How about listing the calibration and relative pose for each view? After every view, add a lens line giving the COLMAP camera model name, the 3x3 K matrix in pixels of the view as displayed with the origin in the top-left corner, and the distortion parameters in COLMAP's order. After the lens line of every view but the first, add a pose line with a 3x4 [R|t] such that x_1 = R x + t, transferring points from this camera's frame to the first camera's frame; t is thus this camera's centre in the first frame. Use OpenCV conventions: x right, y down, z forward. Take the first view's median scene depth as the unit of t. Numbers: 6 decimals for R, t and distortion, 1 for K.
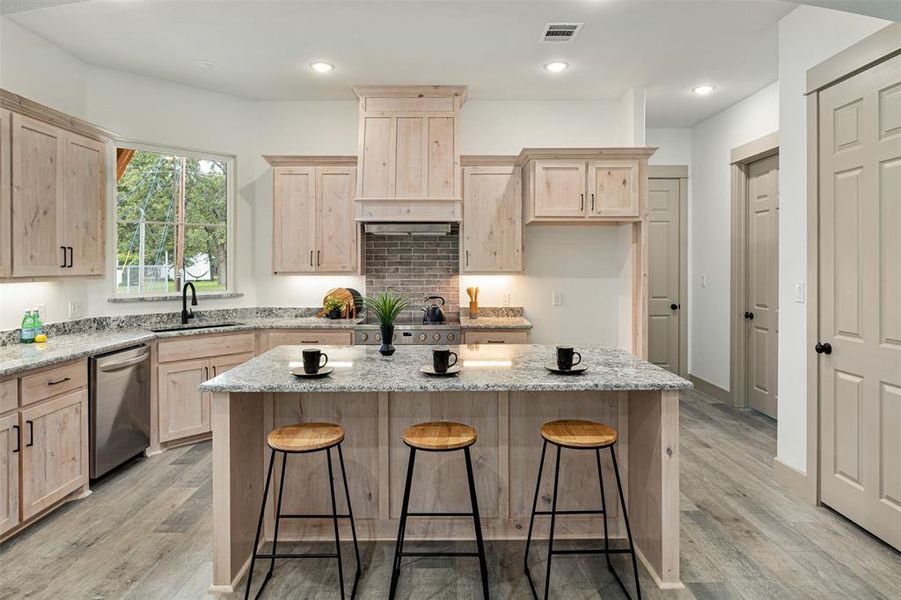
lens RADIAL K [[539.5, 0, 448.1], [0, 539.5, 268.5], [0, 0, 1]] dist [0.003353, -0.001141]
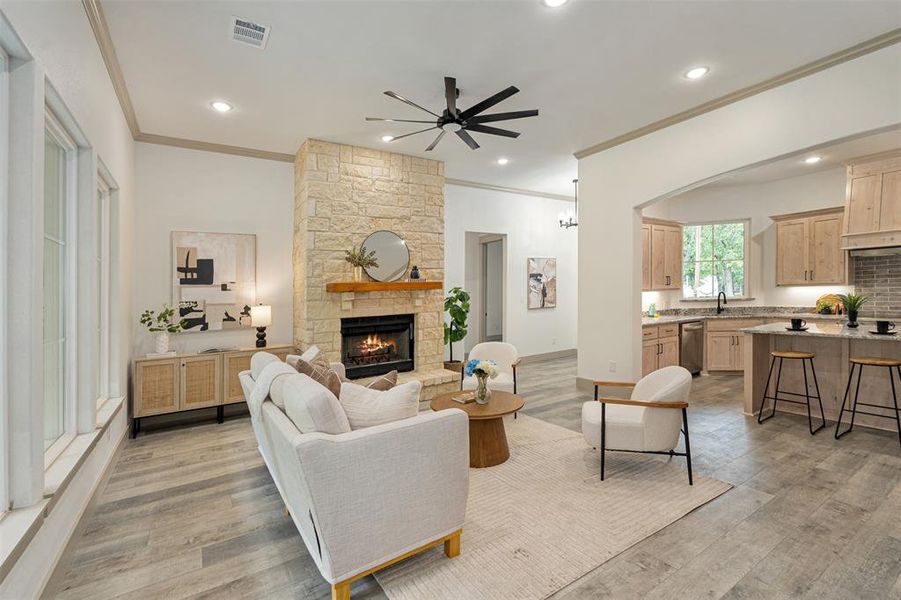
lens RADIAL K [[400.8, 0, 447.8], [0, 400.8, 307.9], [0, 0, 1]] dist [-0.000111, -0.002578]
pose [[0.535472, 0.014937, -0.844421, 0.188669], [0.025459, 0.999104, 0.033818, 0.010248], [0.844169, -0.039607, 0.534612, -0.553134]]
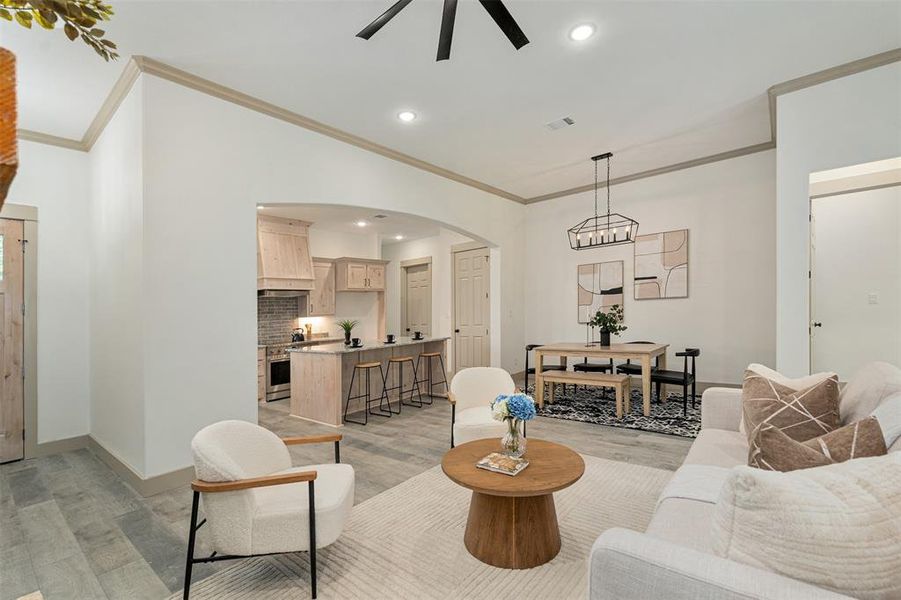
lens RADIAL K [[400.8, 0, 467.9], [0, 400.8, 294.6], [0, 0, 1]] dist [-0.000111, -0.002578]
pose [[0.620612, 0.005186, 0.784100, -0.806747], [0.048772, 0.997787, -0.045202, 0.027174], [-0.782599, 0.066295, 0.618986, -0.389490]]
